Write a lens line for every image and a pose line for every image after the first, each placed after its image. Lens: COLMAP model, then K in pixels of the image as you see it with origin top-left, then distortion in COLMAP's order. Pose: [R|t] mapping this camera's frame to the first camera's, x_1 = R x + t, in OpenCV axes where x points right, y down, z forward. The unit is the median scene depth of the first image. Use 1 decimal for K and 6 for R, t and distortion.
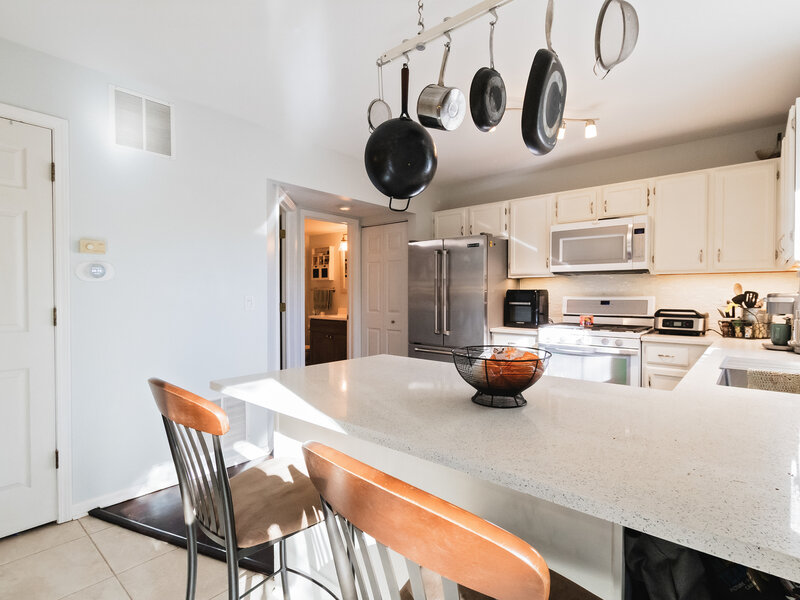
lens RADIAL K [[425.6, 0, 400.0], [0, 425.6, 300.0], [0, 0, 1]] dist [0.017208, -0.008961]
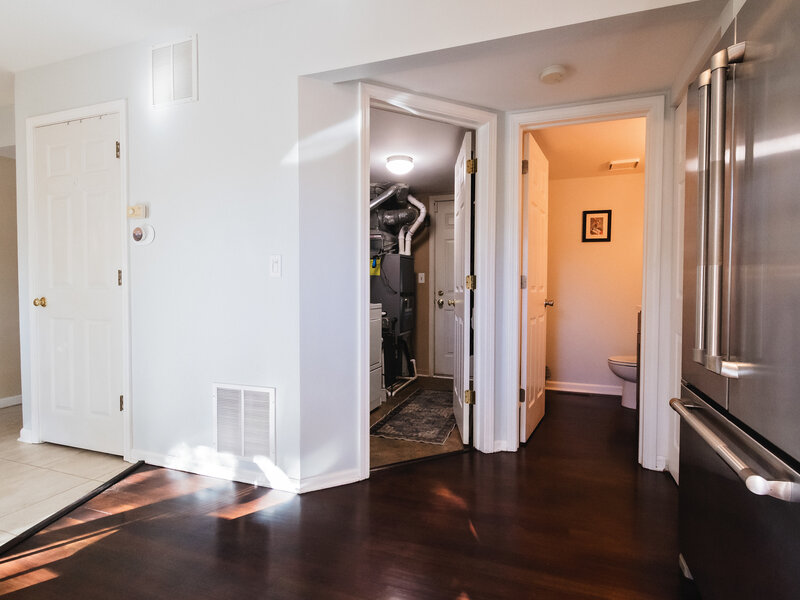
lens RADIAL K [[425.6, 0, 400.0], [0, 425.6, 300.0], [0, 0, 1]] dist [0.017208, -0.008961]
pose [[0.356453, 0.025911, -0.933954, 0.414981], [-0.021539, 0.999578, 0.019511, 0.048710], [0.934065, 0.013162, 0.356860, 1.025878]]
